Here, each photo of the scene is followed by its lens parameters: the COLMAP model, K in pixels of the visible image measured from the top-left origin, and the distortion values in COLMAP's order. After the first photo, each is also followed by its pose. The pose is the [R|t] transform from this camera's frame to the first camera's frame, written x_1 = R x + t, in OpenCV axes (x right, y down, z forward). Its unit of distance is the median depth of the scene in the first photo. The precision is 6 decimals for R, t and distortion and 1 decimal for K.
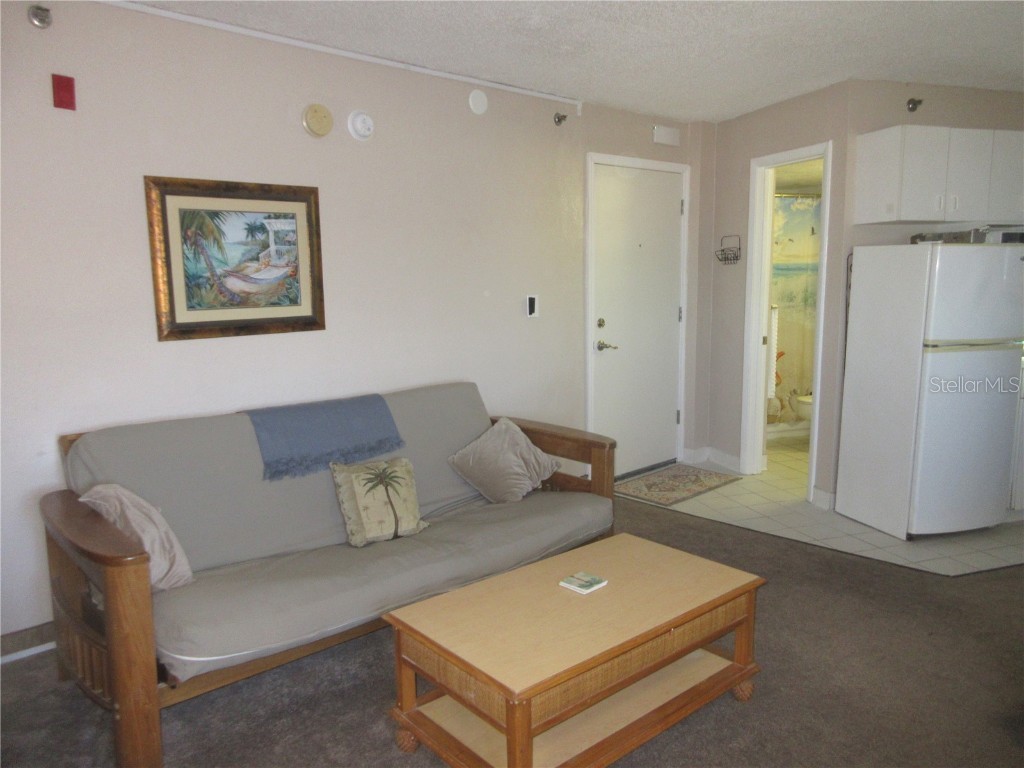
lens RADIAL K [[750.8, 0, 511.2], [0, 750.8, 393.4], [0, 0, 1]] dist [-0.018129, 0.026352]
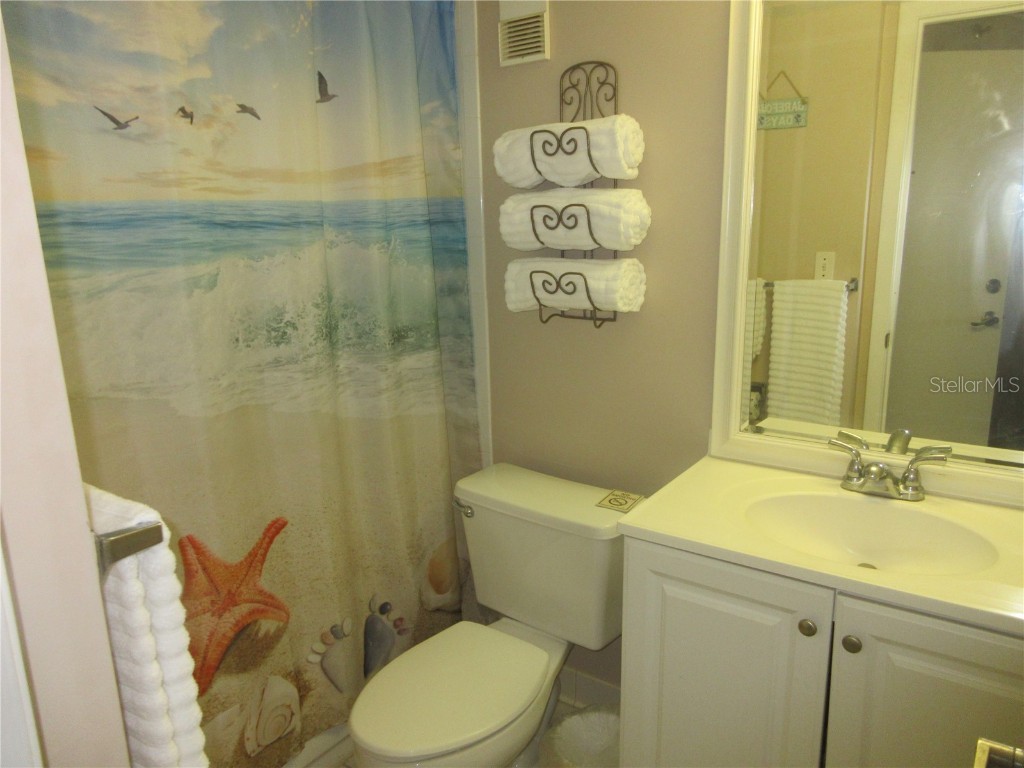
lens RADIAL K [[750.8, 0, 511.7], [0, 750.8, 387.4], [0, 0, 1]] dist [-0.018129, 0.026352]
pose [[0.808107, -0.143208, 0.571362, 0.282191], [0.110536, 0.989632, 0.091708, -0.122268], [-0.578572, -0.010954, 0.815558, 0.726534]]
